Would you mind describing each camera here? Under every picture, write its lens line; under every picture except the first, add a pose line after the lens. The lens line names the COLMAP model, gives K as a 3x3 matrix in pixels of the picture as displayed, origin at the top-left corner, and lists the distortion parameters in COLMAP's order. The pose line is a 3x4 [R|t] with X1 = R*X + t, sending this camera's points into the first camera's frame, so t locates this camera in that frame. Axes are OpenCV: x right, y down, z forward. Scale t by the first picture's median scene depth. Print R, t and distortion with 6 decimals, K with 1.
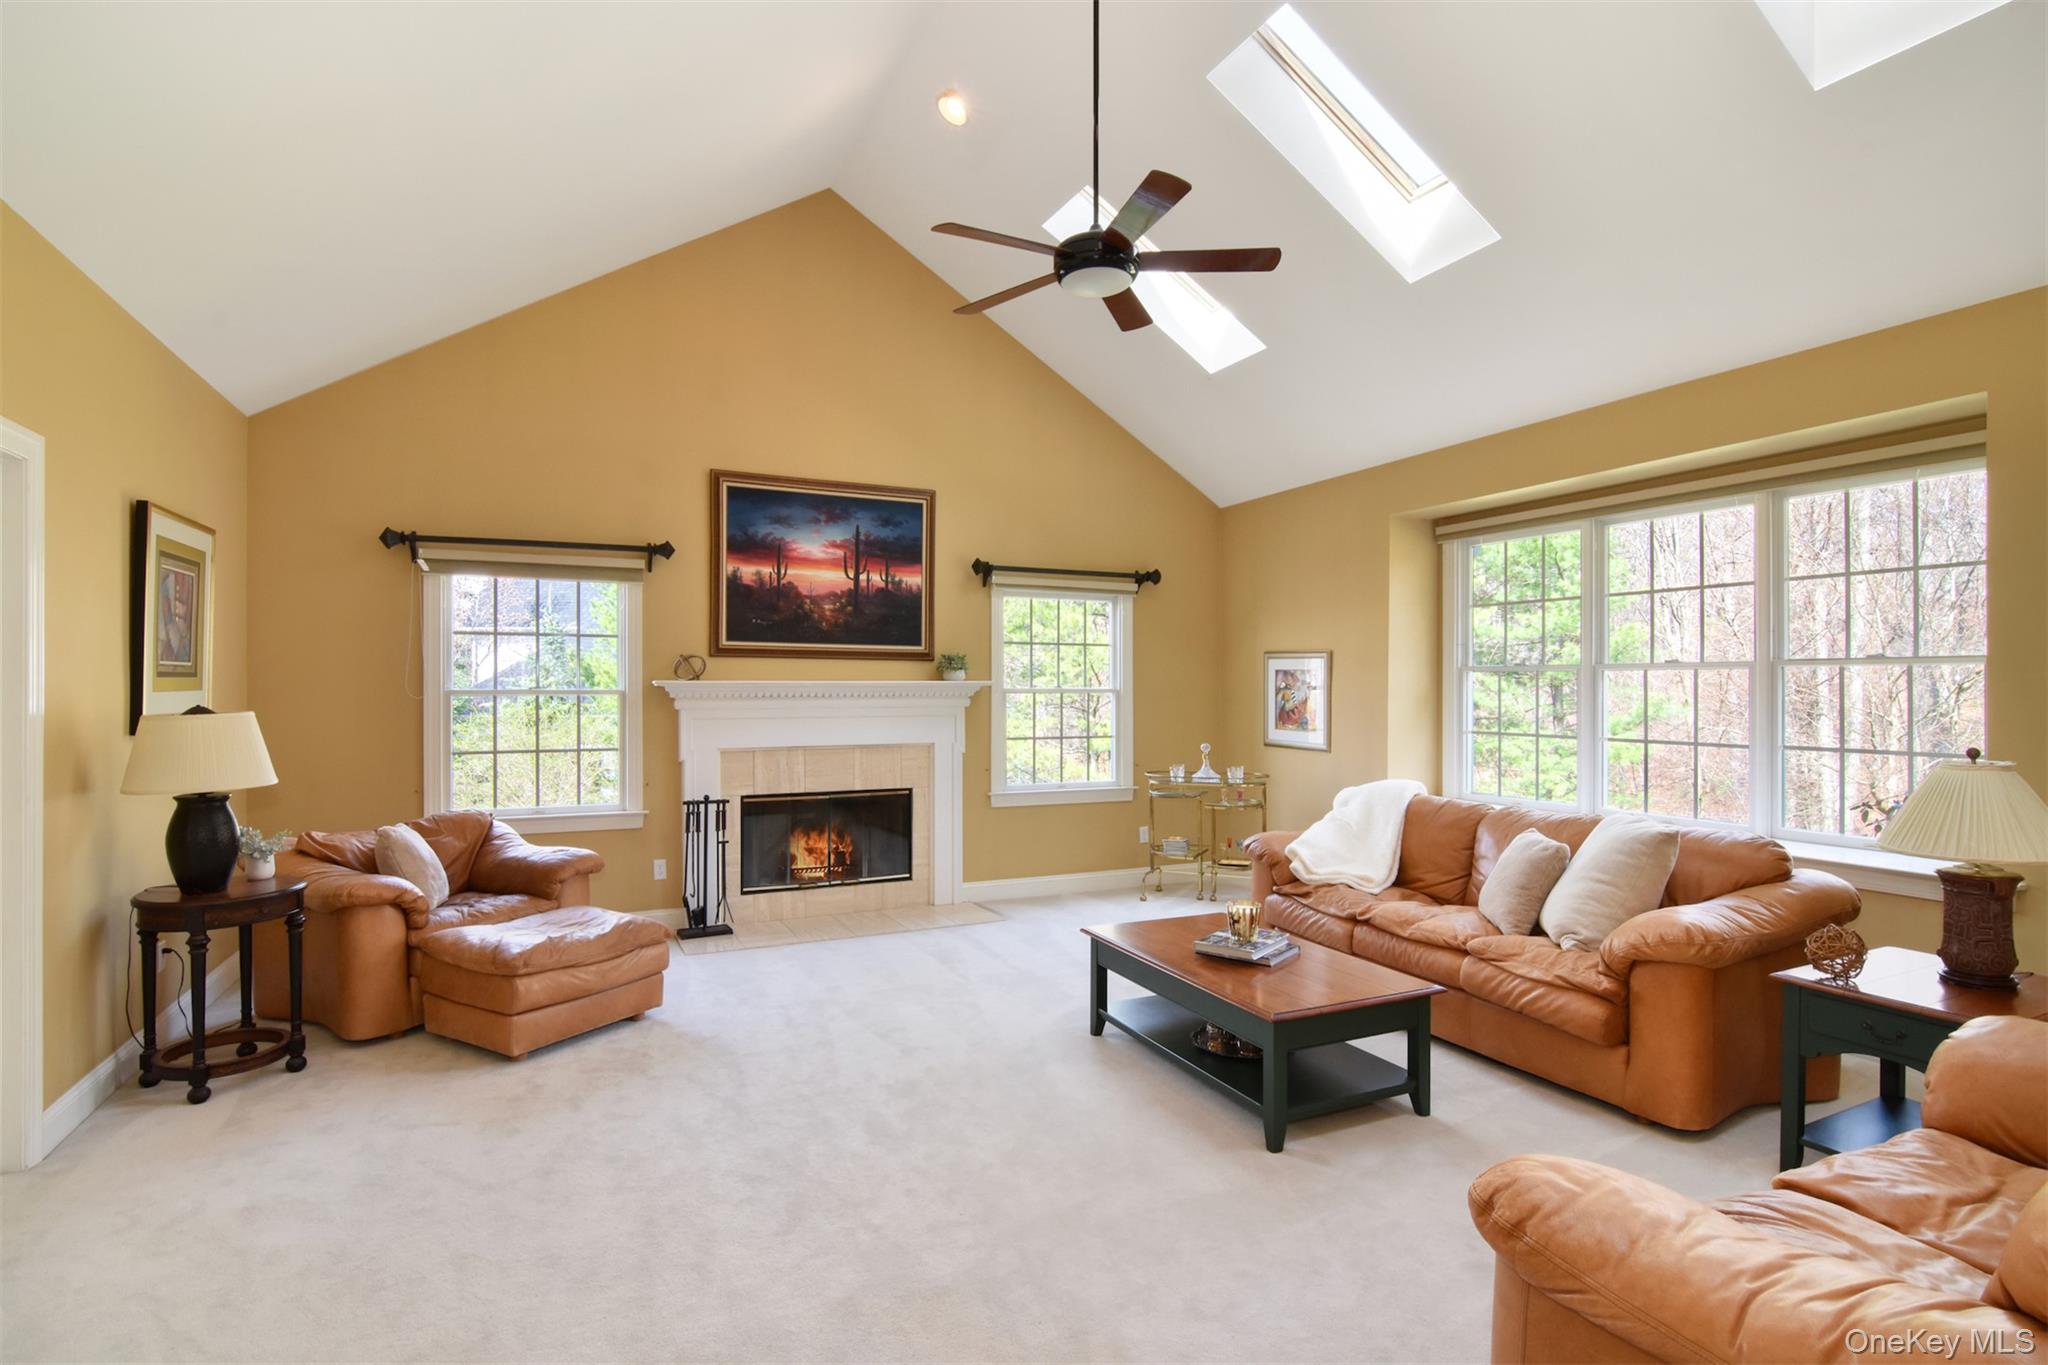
lens RADIAL K [[991.8, 0, 1055.3], [0, 991.8, 697.0], [0, 0, 1]] dist [0.001752, 0.000105]
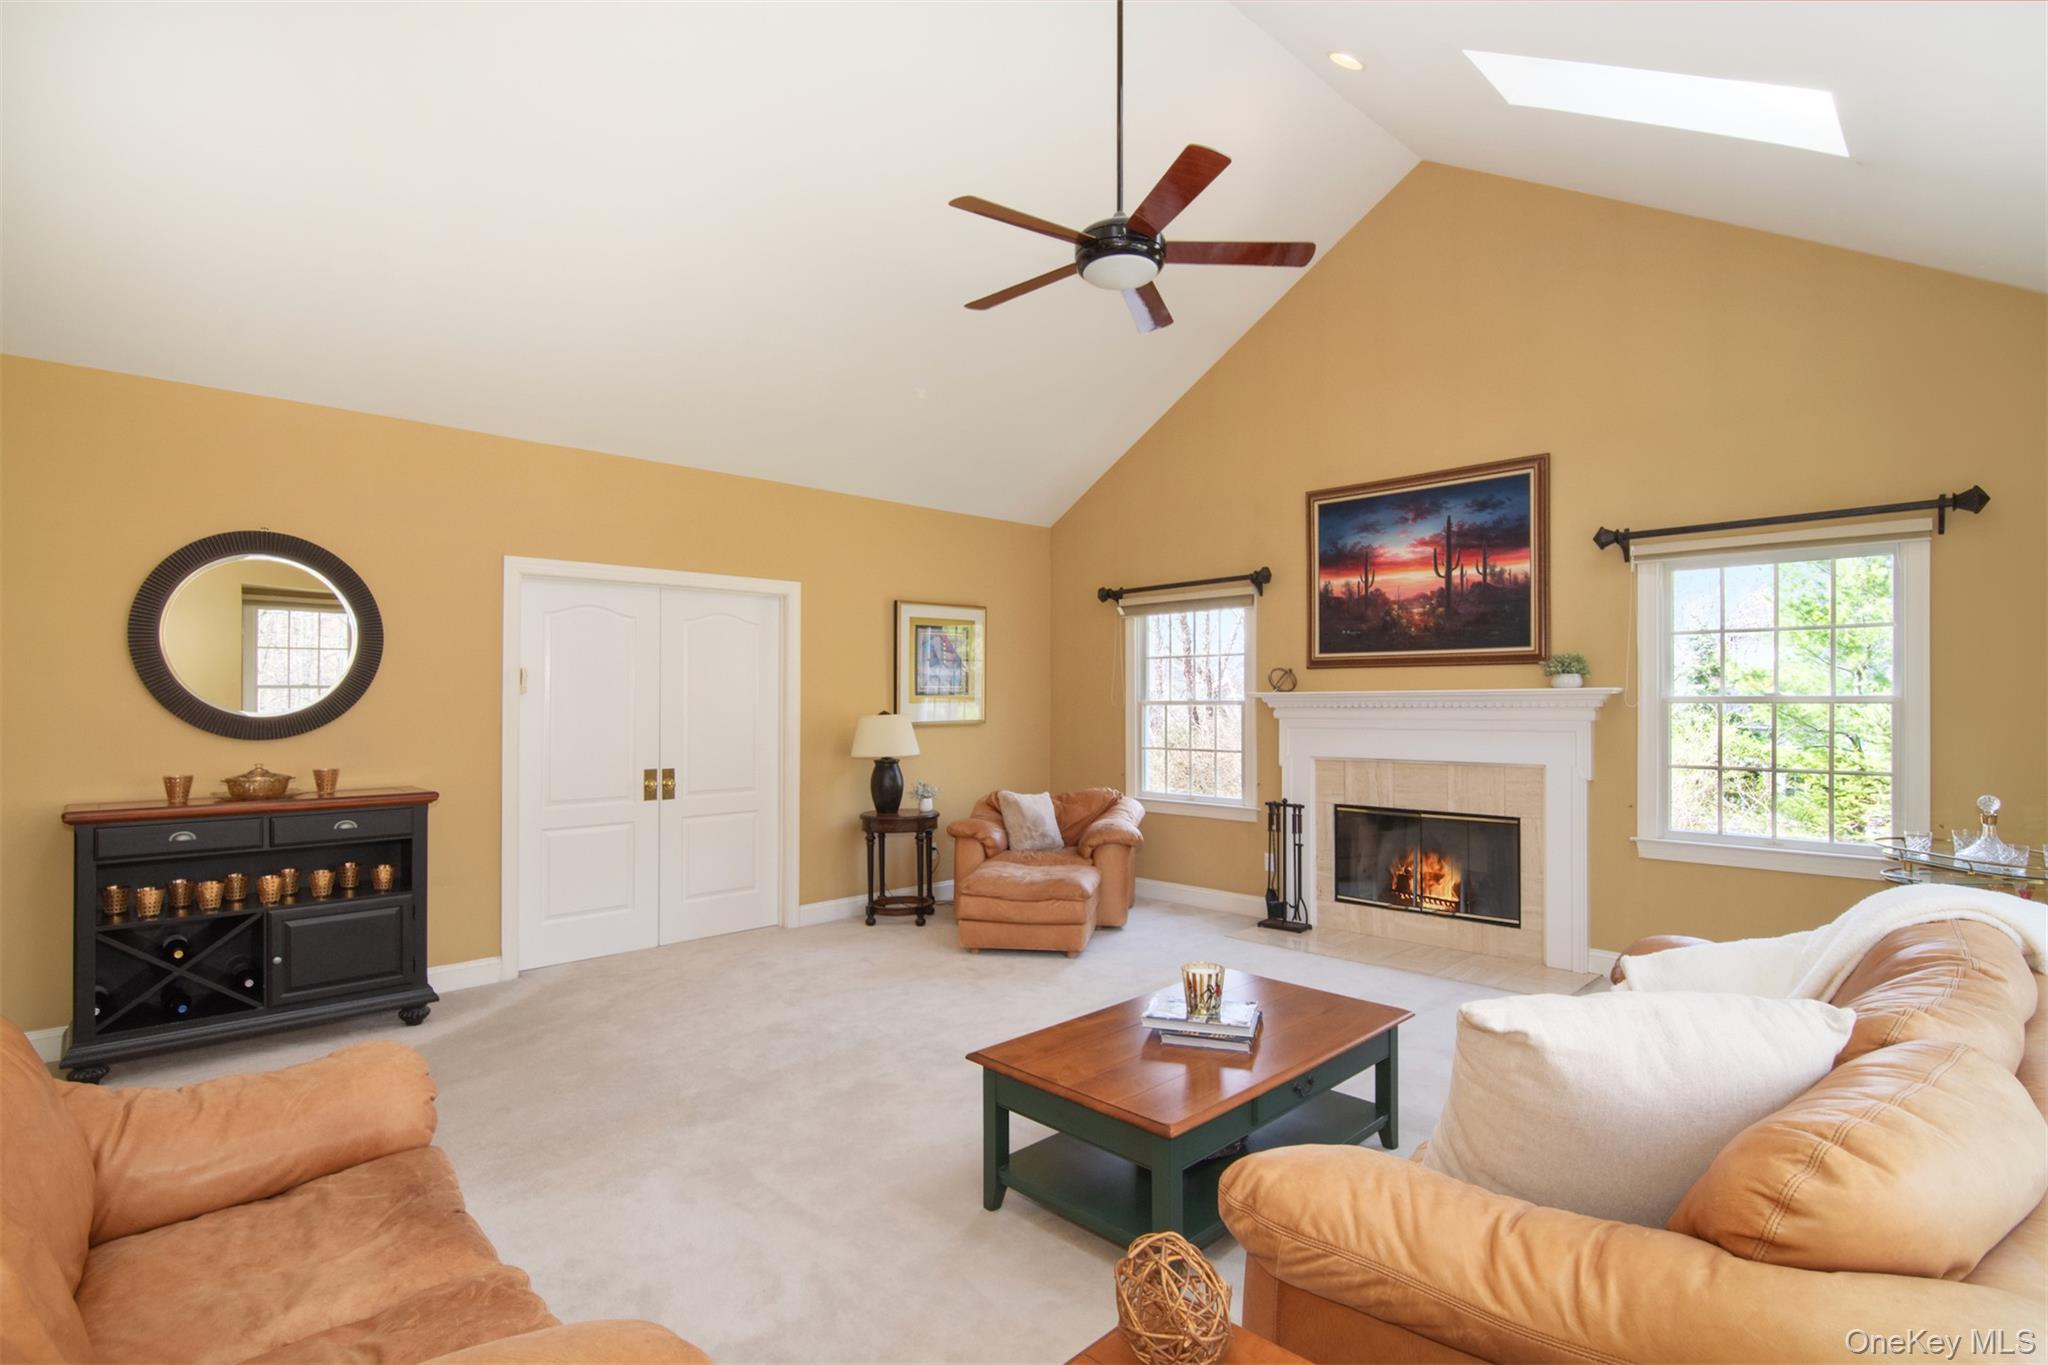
lens RADIAL K [[1019.5, 0, 991.0], [0, 1019.5, 689.6], [0, 0, 1]] dist [0.028060, -0.000321]
pose [[0.325753, -0.008311, -0.945418, 0.557080], [0.004406, 0.999964, -0.007272, -0.012040], [0.945445, -0.001796, 0.325778, 0.316688]]
